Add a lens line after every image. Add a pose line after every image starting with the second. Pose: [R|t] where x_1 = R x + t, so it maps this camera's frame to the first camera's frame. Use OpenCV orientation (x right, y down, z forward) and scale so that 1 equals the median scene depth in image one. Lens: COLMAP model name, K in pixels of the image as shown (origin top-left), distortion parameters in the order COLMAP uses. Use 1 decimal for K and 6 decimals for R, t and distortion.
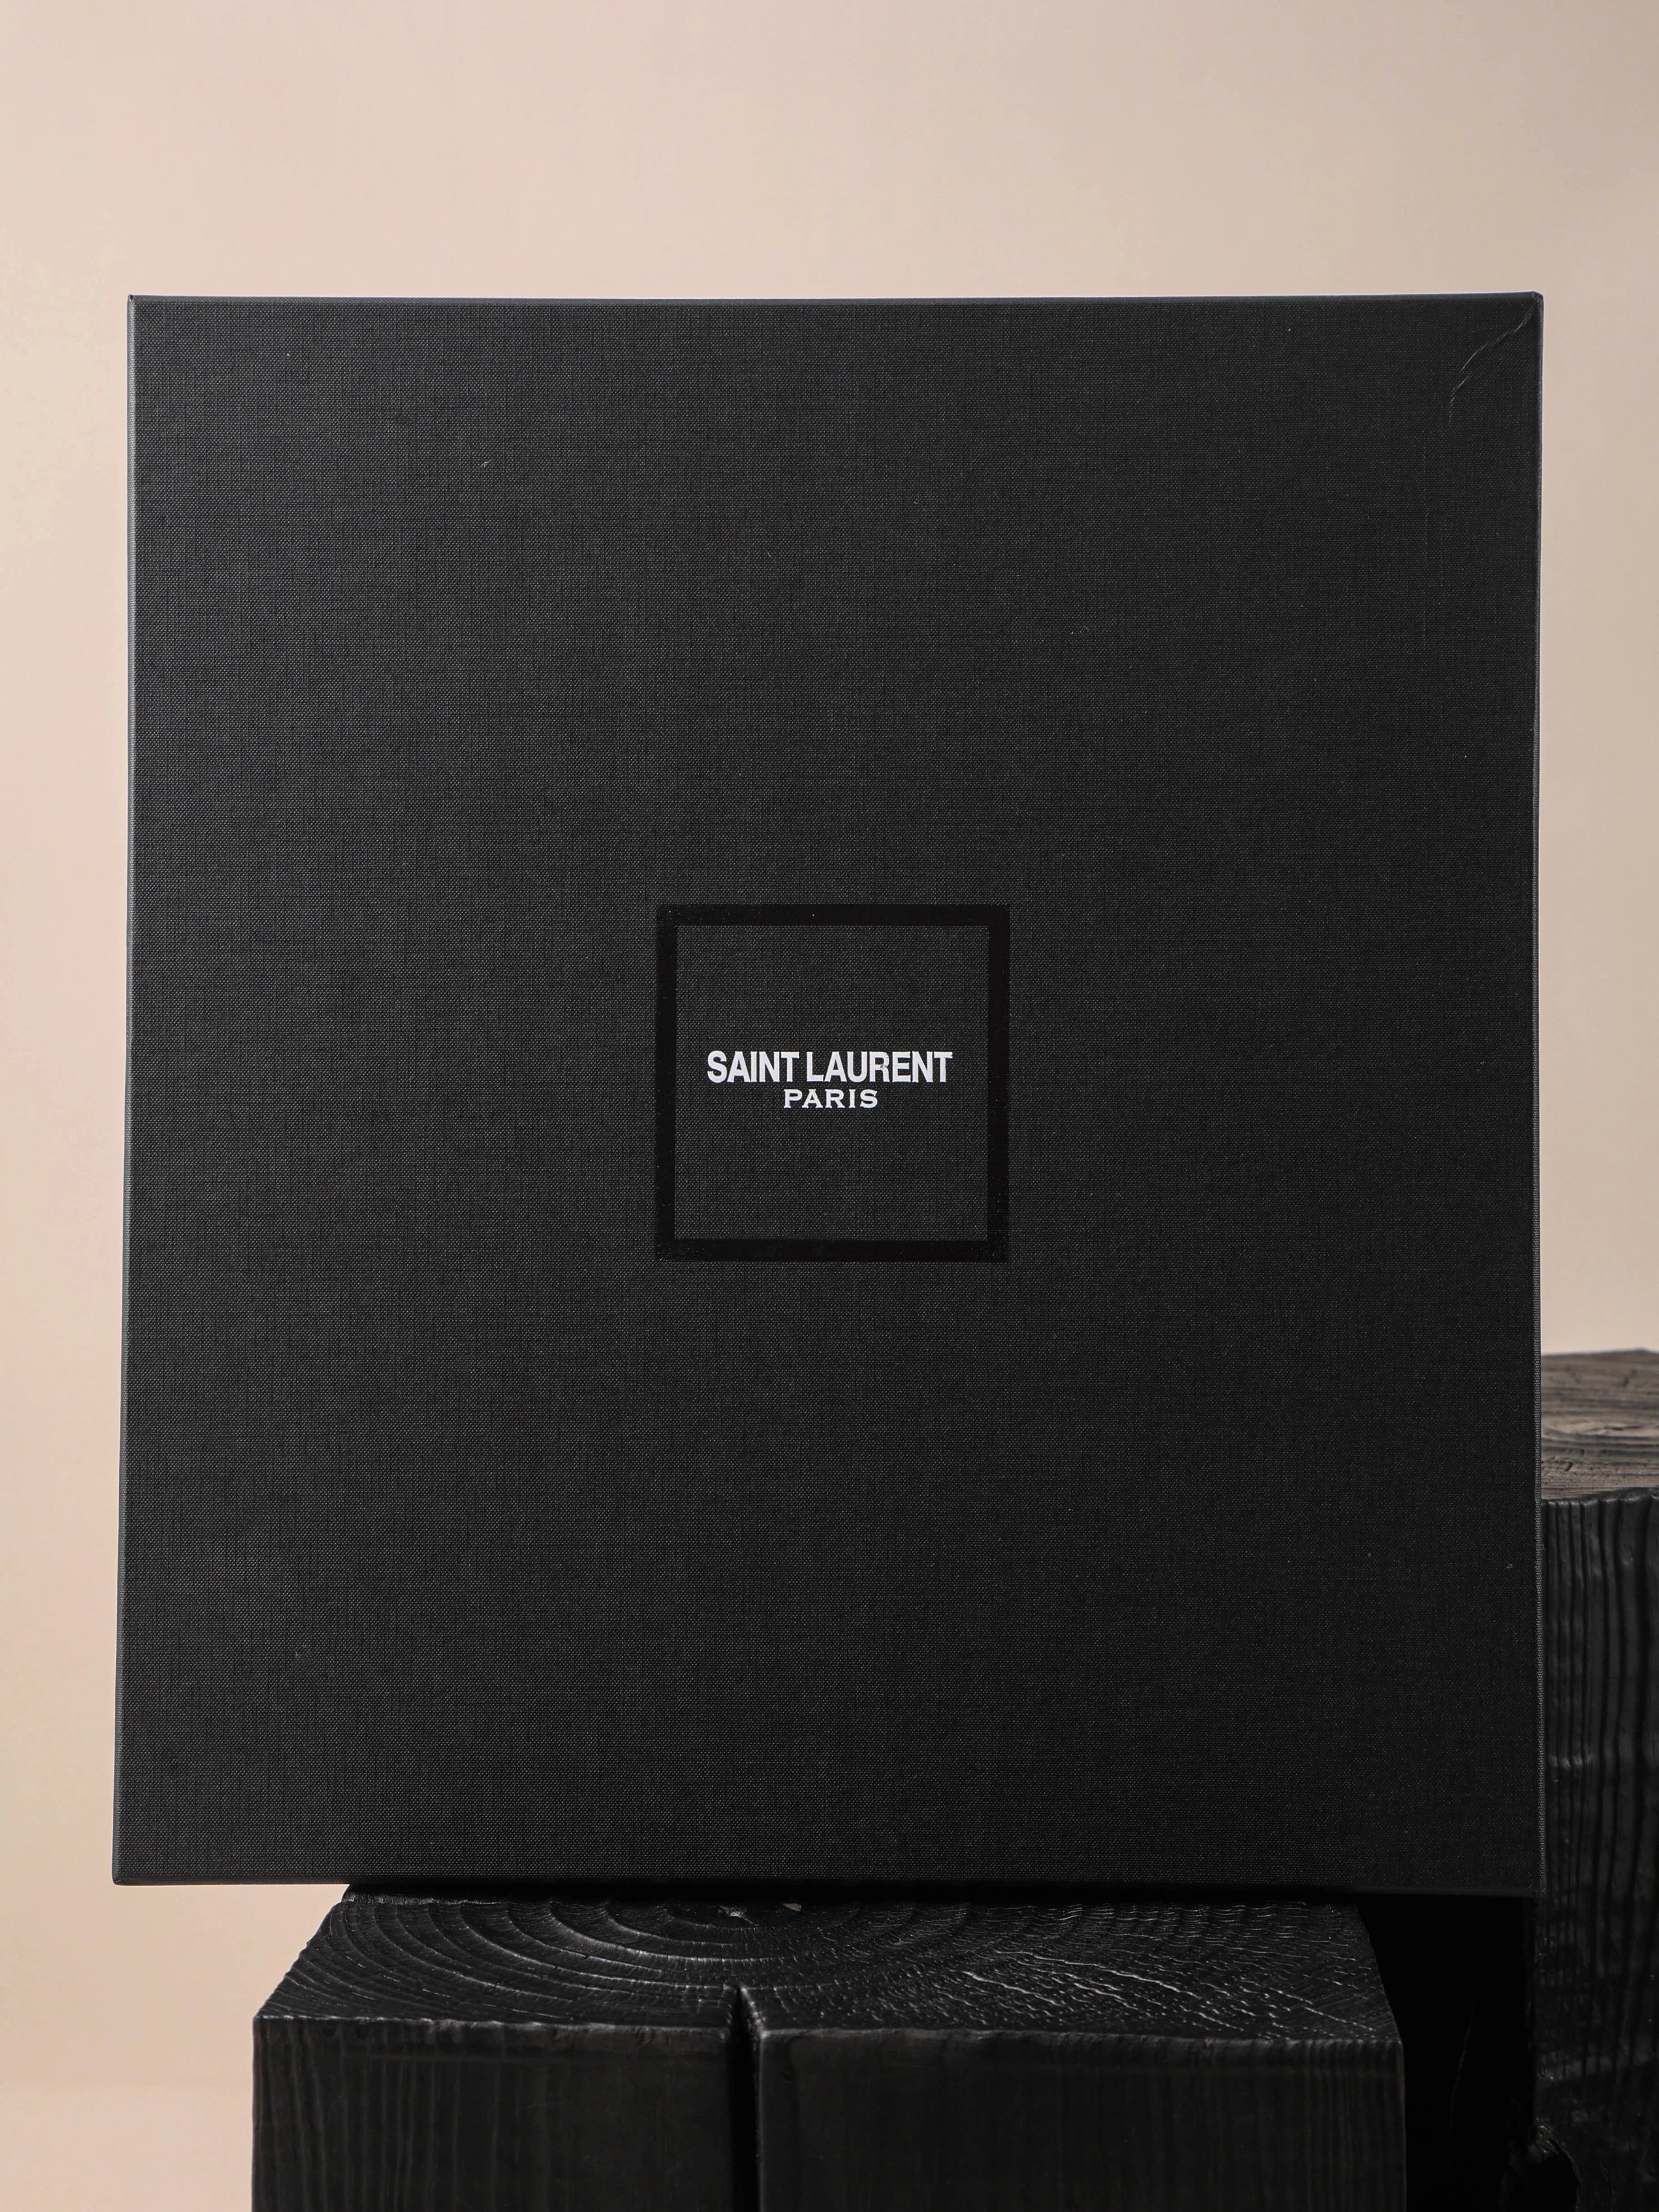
lens RADIAL K [[3804.9, 0, 844.0], [0, 3804.9, 1065.9], [0, 0, 1]] dist [0.146572, 0.000000]
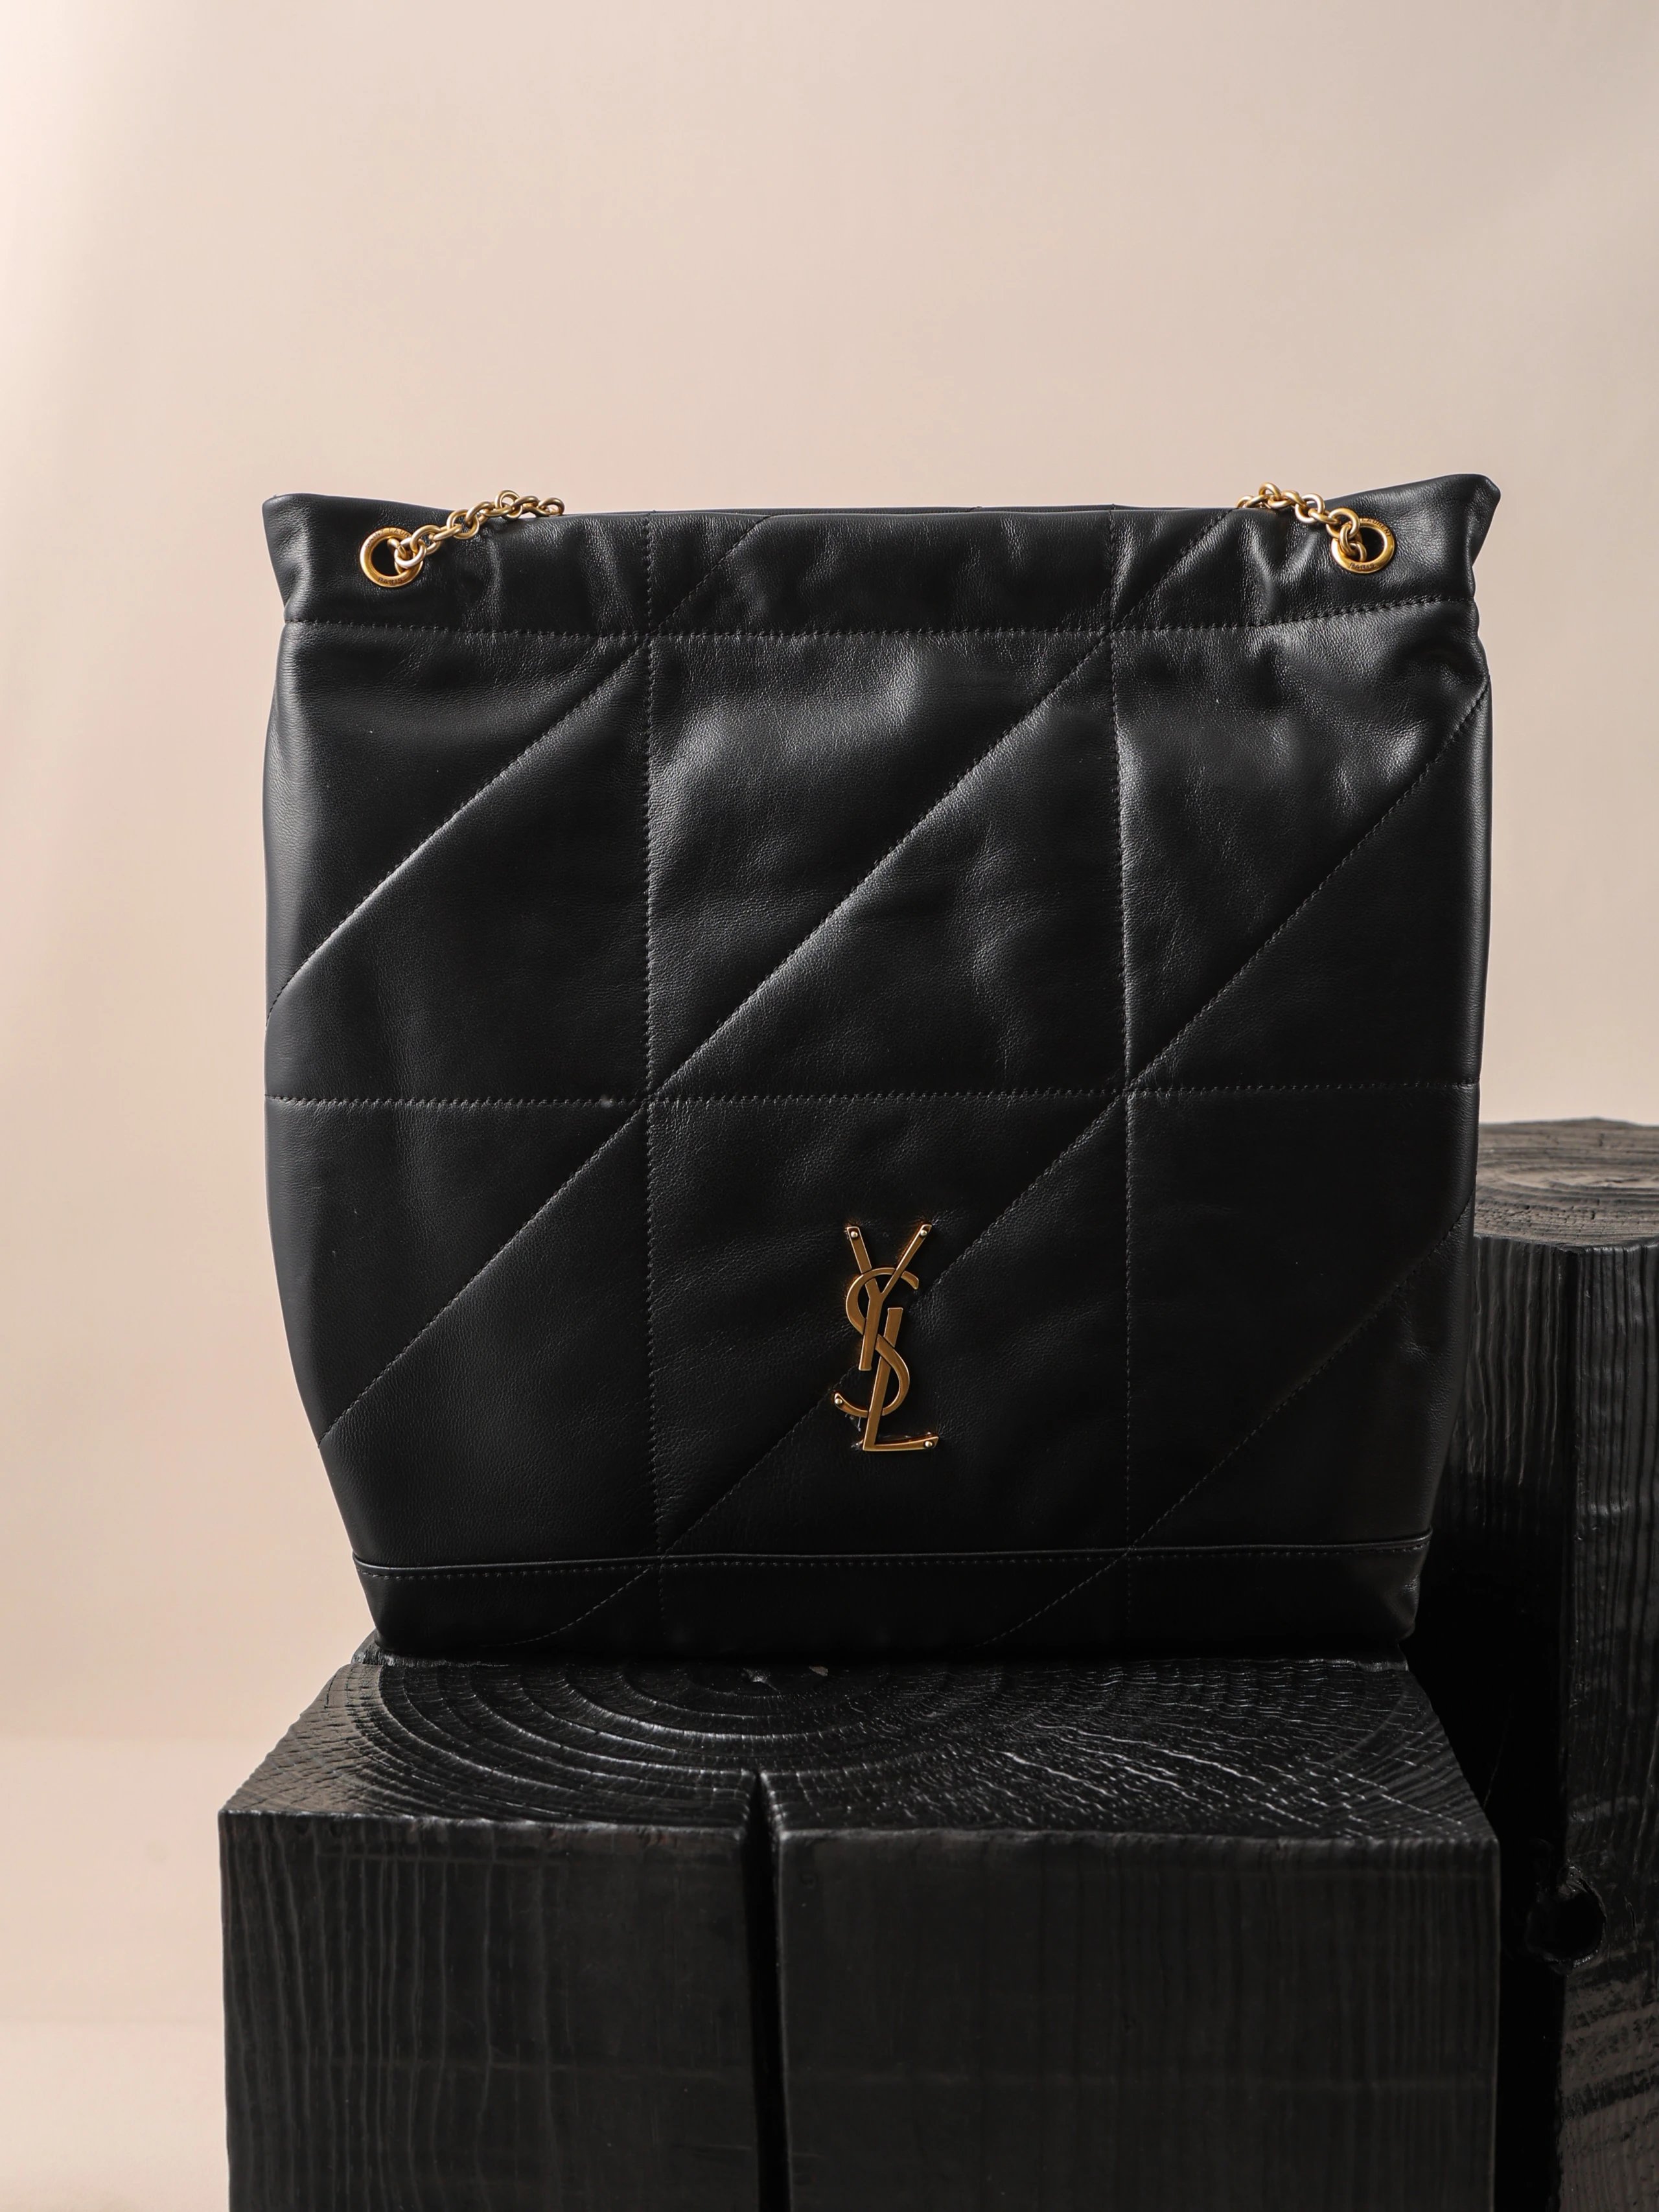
lens RADIAL K [[2568.5, 0, 856.2], [0, 2568.5, 1117.8], [0, 0, 1]] dist [-0.012458, 0.000000]
pose [[0.999977, -0.003675, -0.005674, 0.000030], [0.003966, 0.998635, 0.052079, 0.052609], [0.005475, -0.052100, 0.998627, 0.399212]]
